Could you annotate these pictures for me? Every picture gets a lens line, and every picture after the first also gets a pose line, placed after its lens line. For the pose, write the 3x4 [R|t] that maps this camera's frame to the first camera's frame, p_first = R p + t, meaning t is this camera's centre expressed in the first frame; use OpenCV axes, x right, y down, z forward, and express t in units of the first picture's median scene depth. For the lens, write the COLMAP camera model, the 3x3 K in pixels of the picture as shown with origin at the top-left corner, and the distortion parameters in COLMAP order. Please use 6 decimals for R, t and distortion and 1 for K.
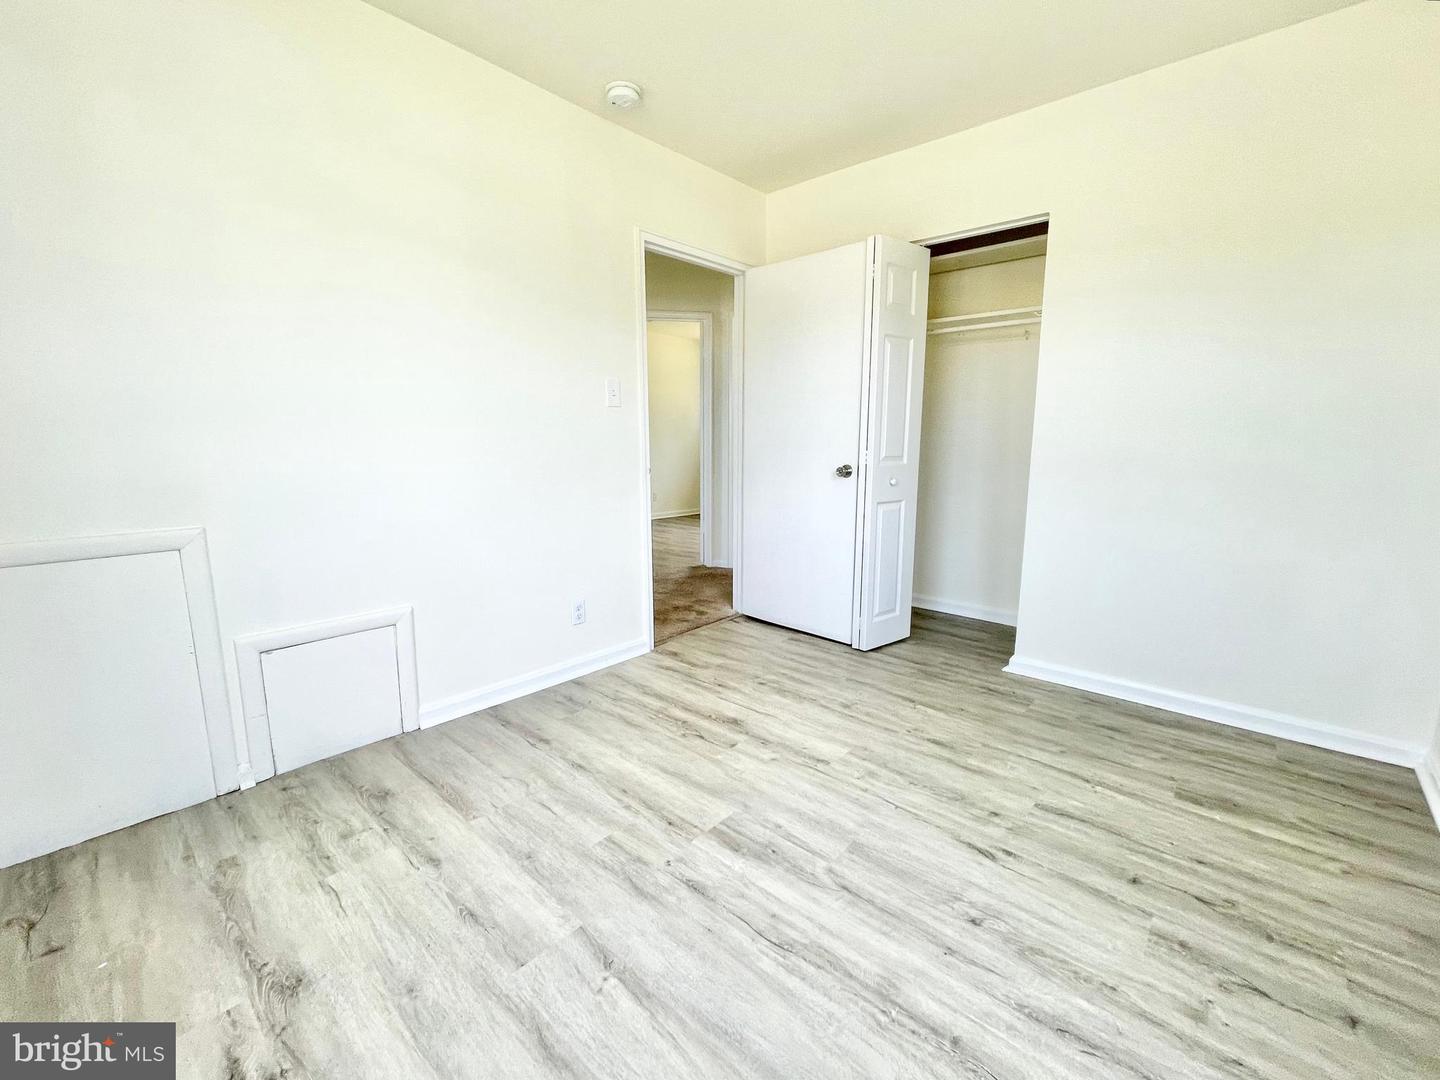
lens RADIAL K [[594.7, 0, 728.2], [0, 594.7, 542.6], [0, 0, 1]] dist [-0.001792, 0.000418]
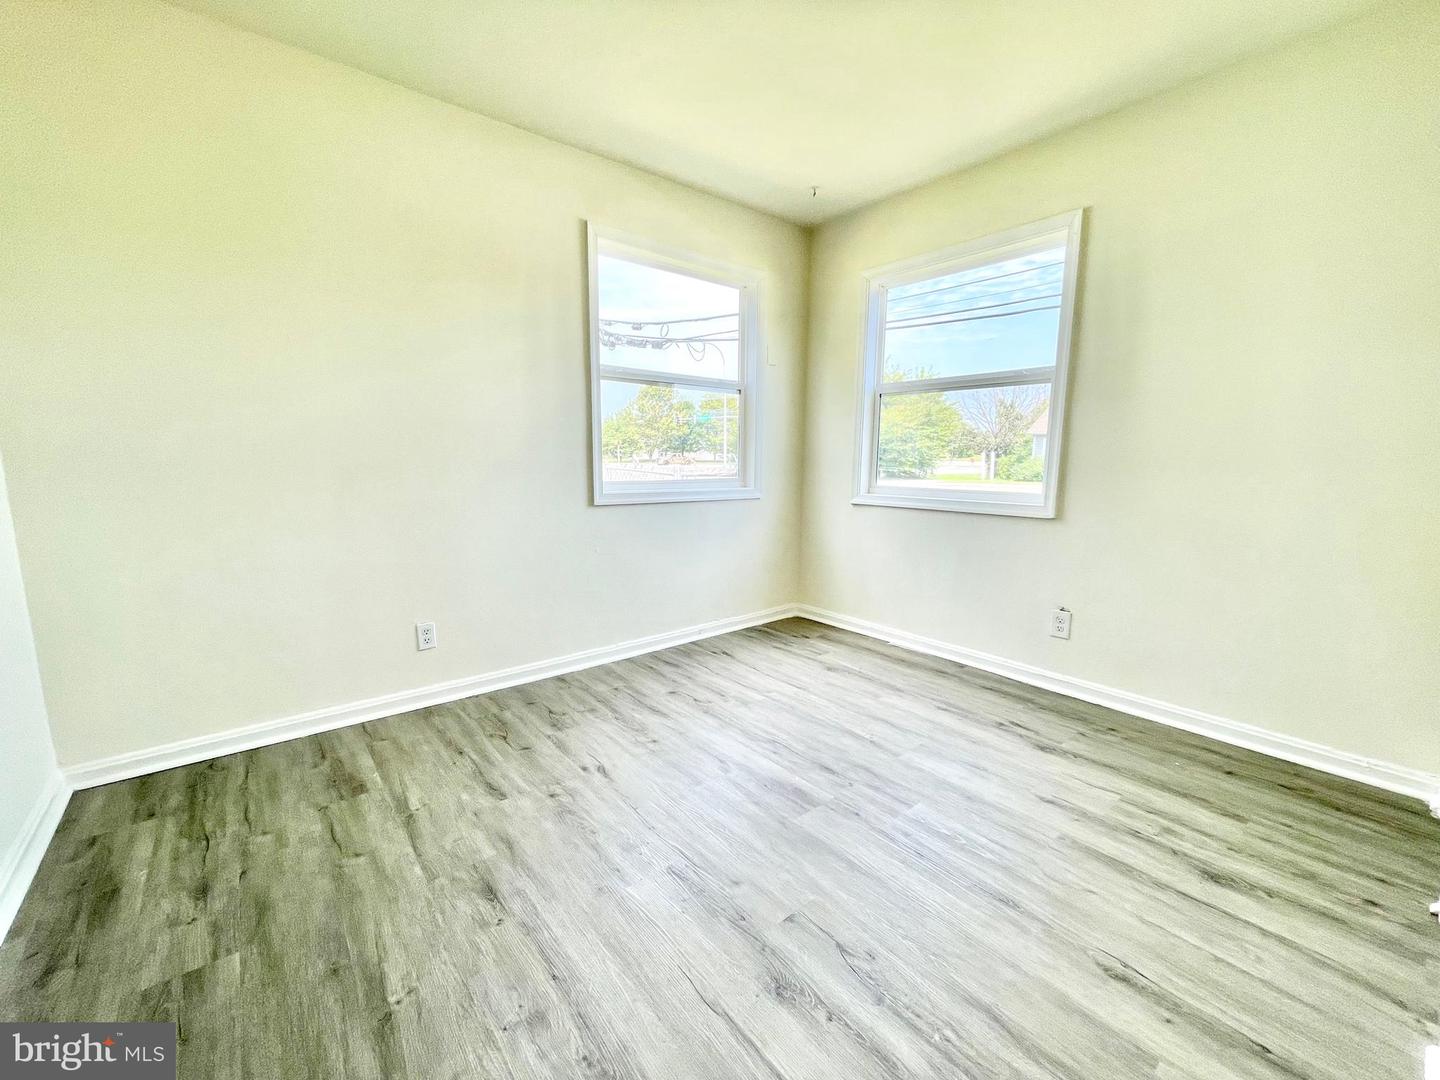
lens RADIAL K [[594.7, 0, 728.2], [0, 594.7, 542.6], [0, 0, 1]] dist [-0.001792, 0.000418]
pose [[-0.988858, -0.029021, 0.146008, -0.011225], [0.018868, 0.948468, 0.316311, -0.322857], [-0.147664, 0.315541, -0.937352, 1.864656]]
